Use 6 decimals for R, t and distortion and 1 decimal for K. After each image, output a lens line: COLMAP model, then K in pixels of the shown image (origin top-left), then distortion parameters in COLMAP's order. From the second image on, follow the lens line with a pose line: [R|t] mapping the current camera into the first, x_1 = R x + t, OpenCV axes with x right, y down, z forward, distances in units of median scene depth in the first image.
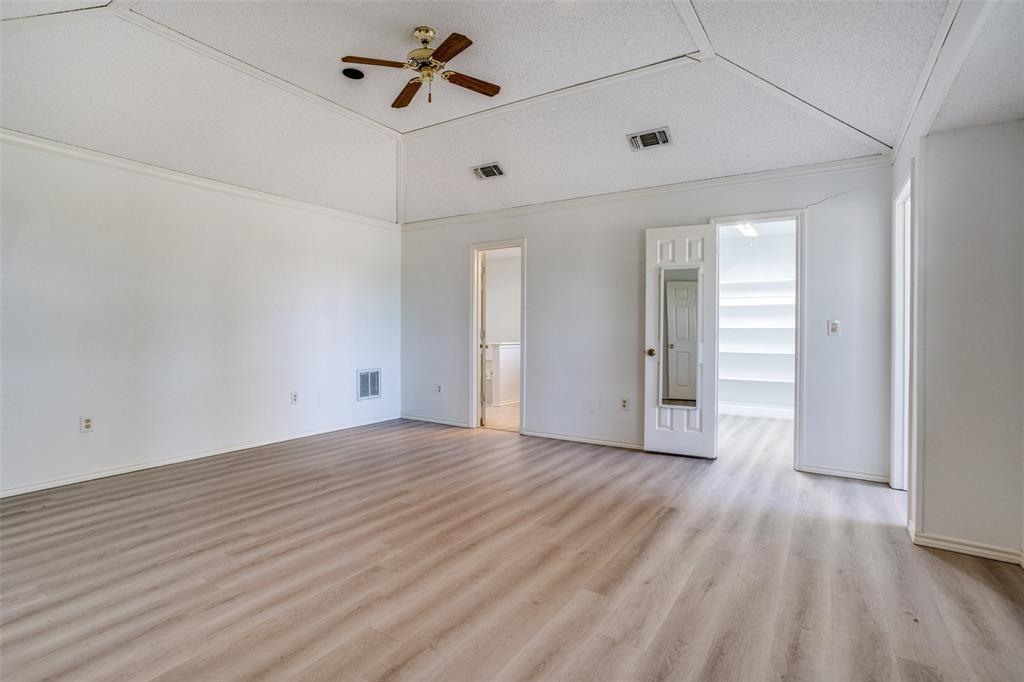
lens RADIAL K [[492.7, 0, 514.0], [0, 492.7, 337.8], [0, 0, 1]] dist [-0.044318, 0.022318]
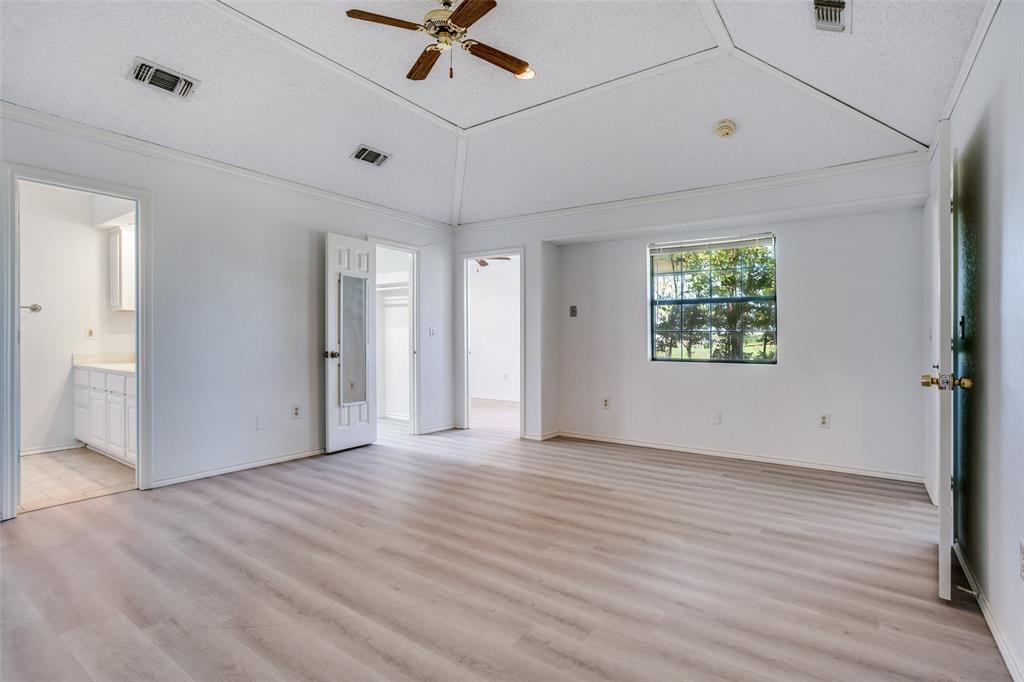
lens RADIAL K [[492.7, 0, 514.0], [0, 492.7, 337.8], [0, 0, 1]] dist [-0.044318, 0.022318]
pose [[0.059761, -0.002356, 0.998210, -0.965709], [0.000974, 0.999997, 0.002302, -0.010366], [-0.998212, 0.000835, 0.059764, 0.766723]]
